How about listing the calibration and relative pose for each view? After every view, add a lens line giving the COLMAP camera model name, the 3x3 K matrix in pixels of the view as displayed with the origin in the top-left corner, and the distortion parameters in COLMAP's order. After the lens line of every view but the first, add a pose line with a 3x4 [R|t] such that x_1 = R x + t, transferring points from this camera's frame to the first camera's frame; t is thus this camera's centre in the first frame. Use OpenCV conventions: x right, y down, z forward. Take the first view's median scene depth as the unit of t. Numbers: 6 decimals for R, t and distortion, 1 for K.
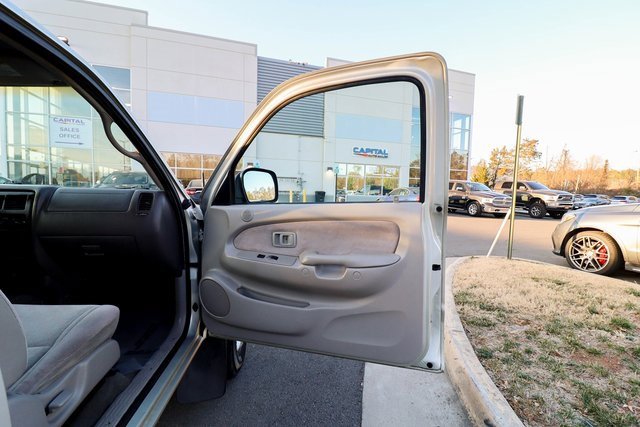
lens RADIAL K [[296.9, 0, 317.8], [0, 296.9, 214.1], [0, 0, 1]] dist [0.000197, -0.012303]
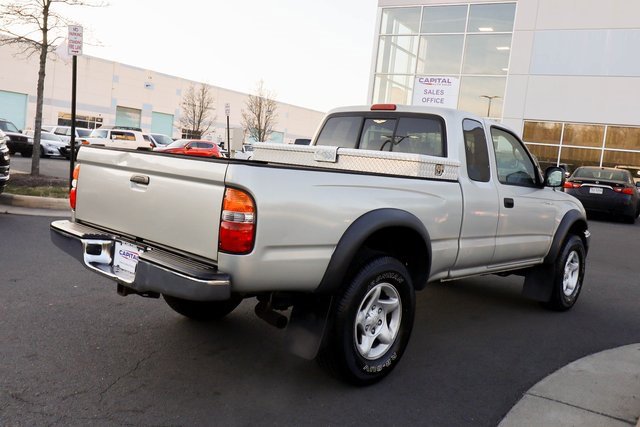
lens RADIAL K [[573.7, 0, 329.0], [0, 573.7, 199.1], [0, 0, 1]] dist [0.014880, 0.006285]
pose [[0.673229, 0.103273, -0.732186, 0.085294], [-0.140359, 0.990044, 0.010586, 0.012766], [0.725990, 0.095642, 0.681022, -0.158422]]
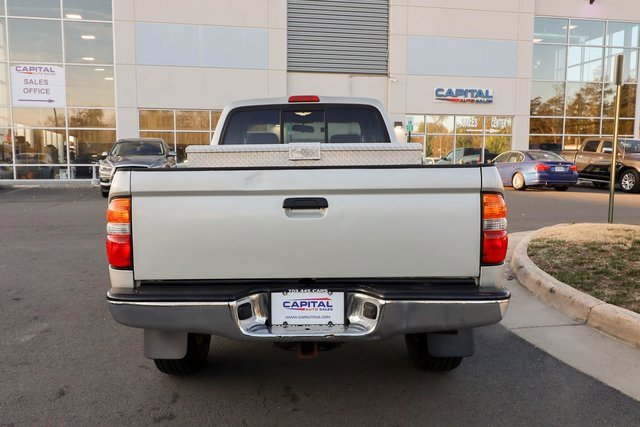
lens RADIAL K [[542.8, 0, 299.1], [0, 542.8, 216.7], [0, 0, 1]] dist [0.006551, 0.005741]
pose [[0.992584, -0.010761, -0.121087, -0.032101], [0.013815, 0.999607, 0.024411, 0.015760], [0.120777, -0.025903, 0.992342, -0.194911]]
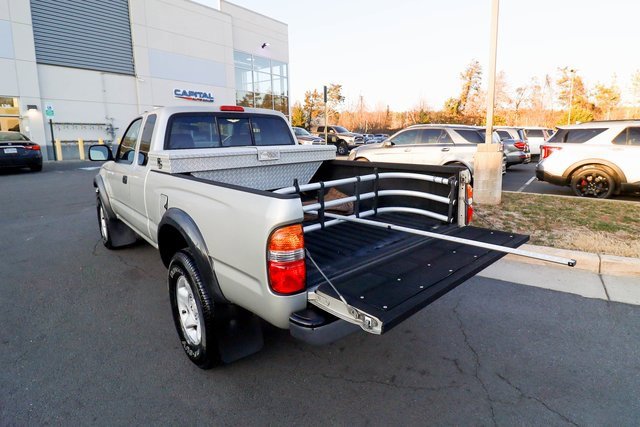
lens RADIAL K [[335.7, 0, 349.9], [0, 335.7, 188.6], [0, 0, 1]] dist [-0.001243, -0.012474]
pose [[0.794123, -0.119025, 0.595988, -0.101993], [0.067736, 0.991859, 0.107829, 0.002151], [-0.603971, -0.045260, 0.795720, -0.156365]]
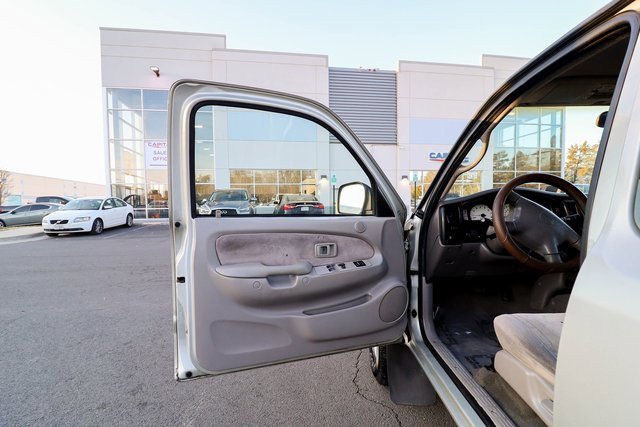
lens RADIAL K [[311.0, 0, 307.5], [0, 311.0, 222.3], [0, 0, 1]] dist [-0.011350, -0.001144]
pose [[0.986141, -0.027717, -0.163579, -0.106449], [0.025064, 0.999519, -0.018260, 0.000187], [0.164006, 0.013907, 0.986361, -0.017634]]
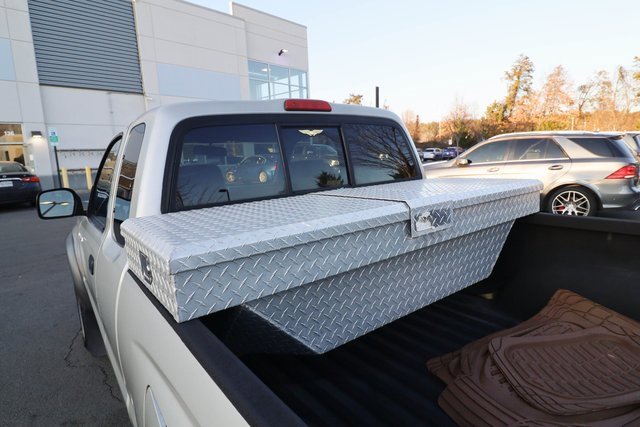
lens RADIAL K [[370.0, 0, 323.2], [0, 370.0, 213.5], [0, 0, 1]] dist [-0.004039, -0.002596]
pose [[0.862416, -0.136983, 0.487313, -0.087132], [0.098446, 0.989695, 0.103978, -0.006373], [-0.496534, -0.041699, 0.867015, -0.074042]]
